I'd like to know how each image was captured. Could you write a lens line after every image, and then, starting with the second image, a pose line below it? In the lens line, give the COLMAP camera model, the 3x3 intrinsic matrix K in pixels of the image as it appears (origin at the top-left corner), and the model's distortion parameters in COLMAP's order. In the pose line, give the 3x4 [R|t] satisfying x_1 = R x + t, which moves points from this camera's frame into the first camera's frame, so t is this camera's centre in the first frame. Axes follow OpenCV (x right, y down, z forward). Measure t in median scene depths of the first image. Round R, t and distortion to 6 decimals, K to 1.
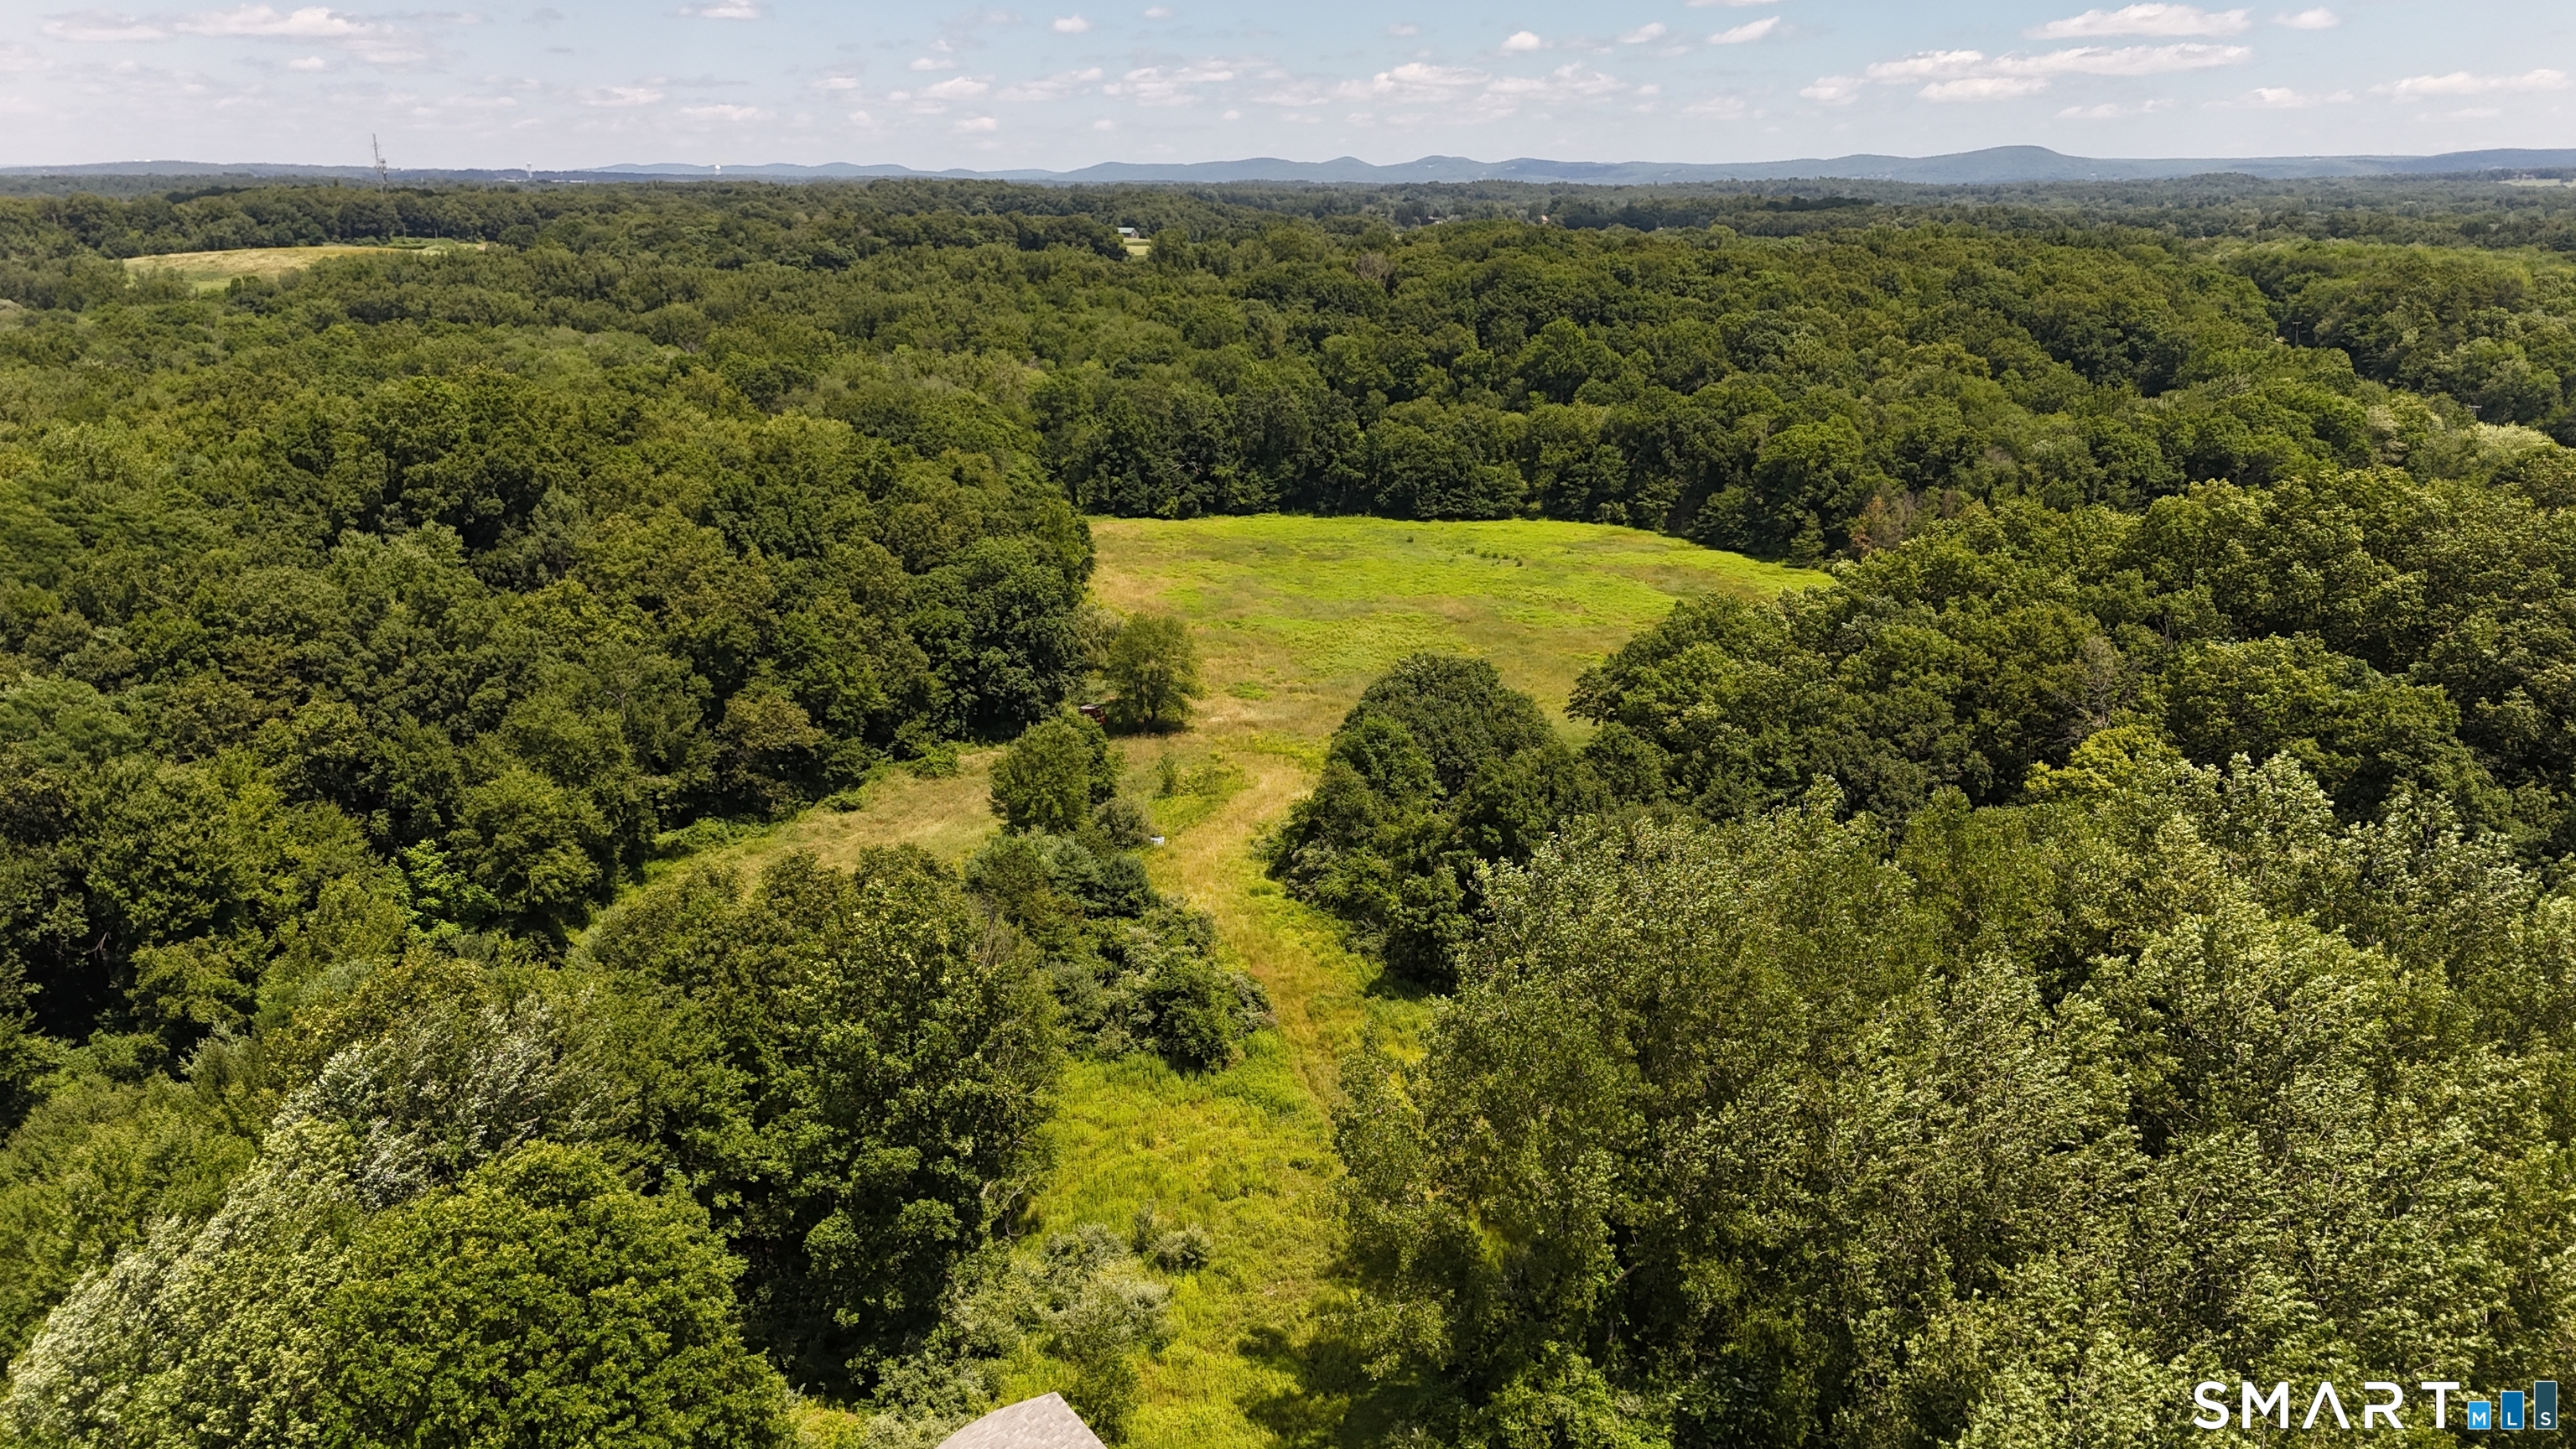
lens RADIAL K [[1835.0, 0, 1300.3], [0, 1835.0, 731.2], [0, 0, 1]] dist [0.078874, -0.072255]
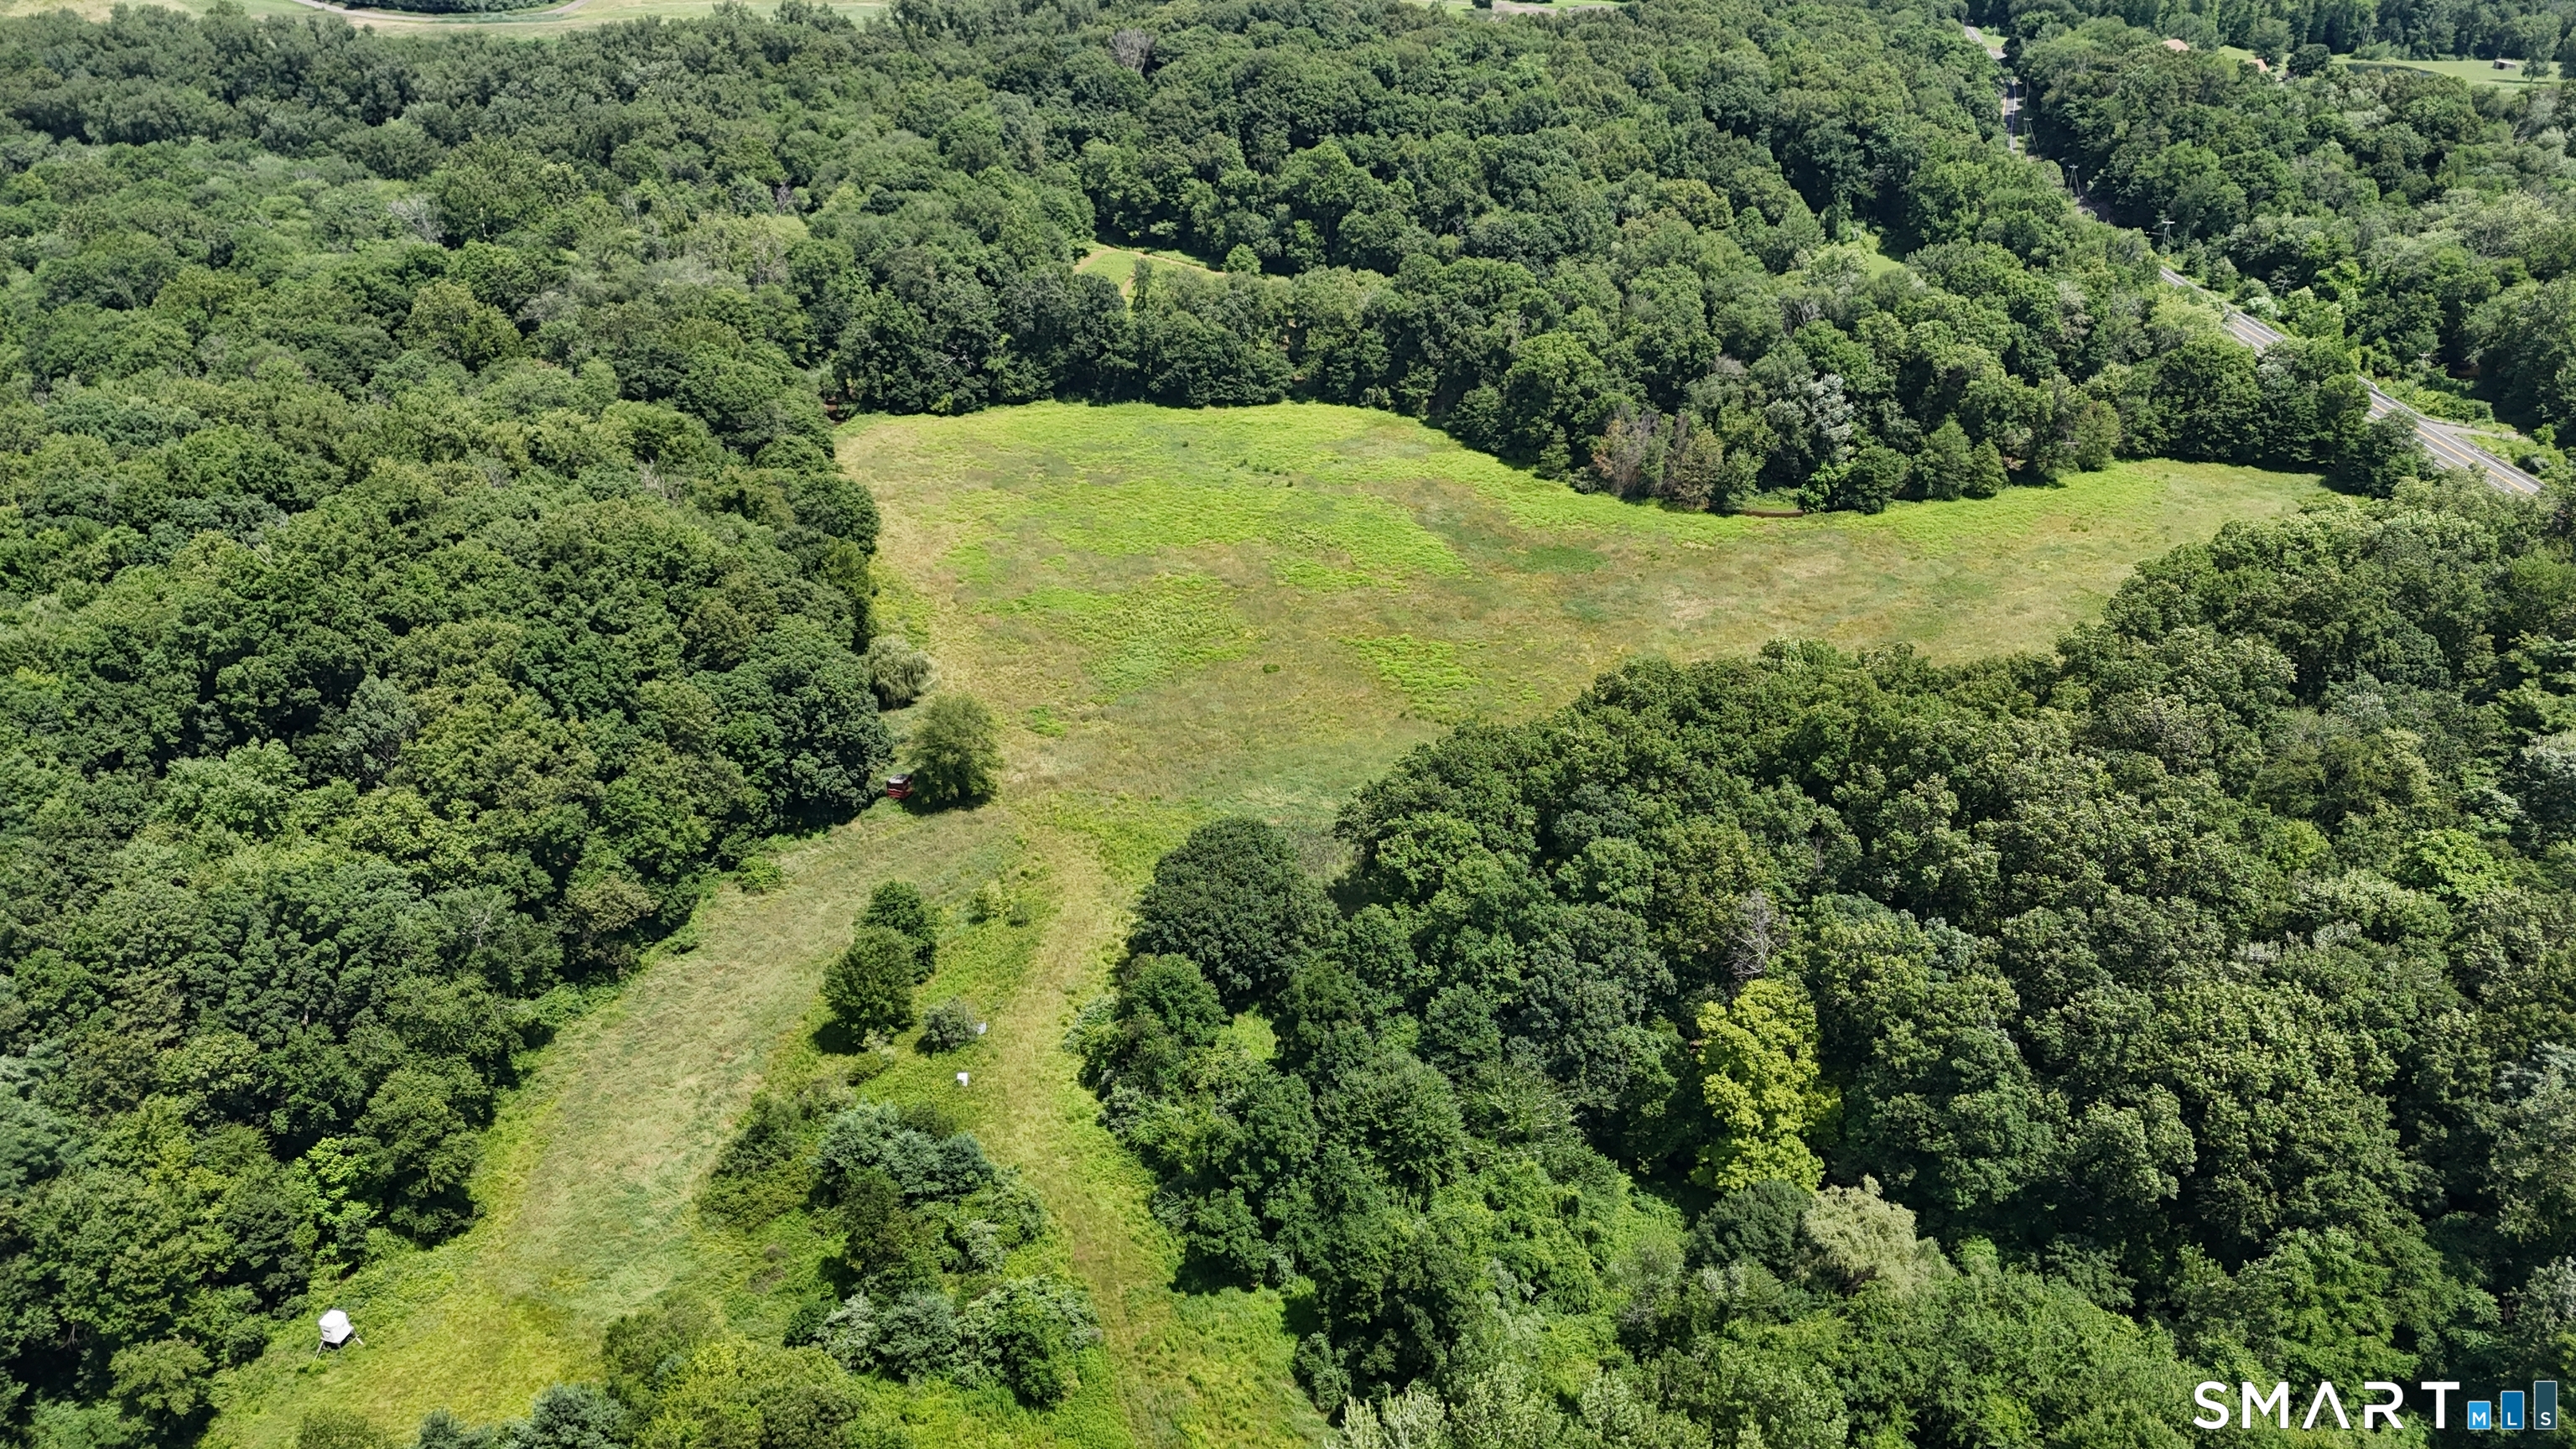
lens RADIAL K [[1835.0, 0, 1300.3], [0, 1835.0, 731.2], [0, 0, 1]] dist [0.078874, -0.072255]
pose [[0.992429, -0.054468, 0.110082, 0.001765], [0.032134, 0.980217, 0.195299, -0.143538], [-0.118542, -0.190283, 0.974546, -0.046700]]
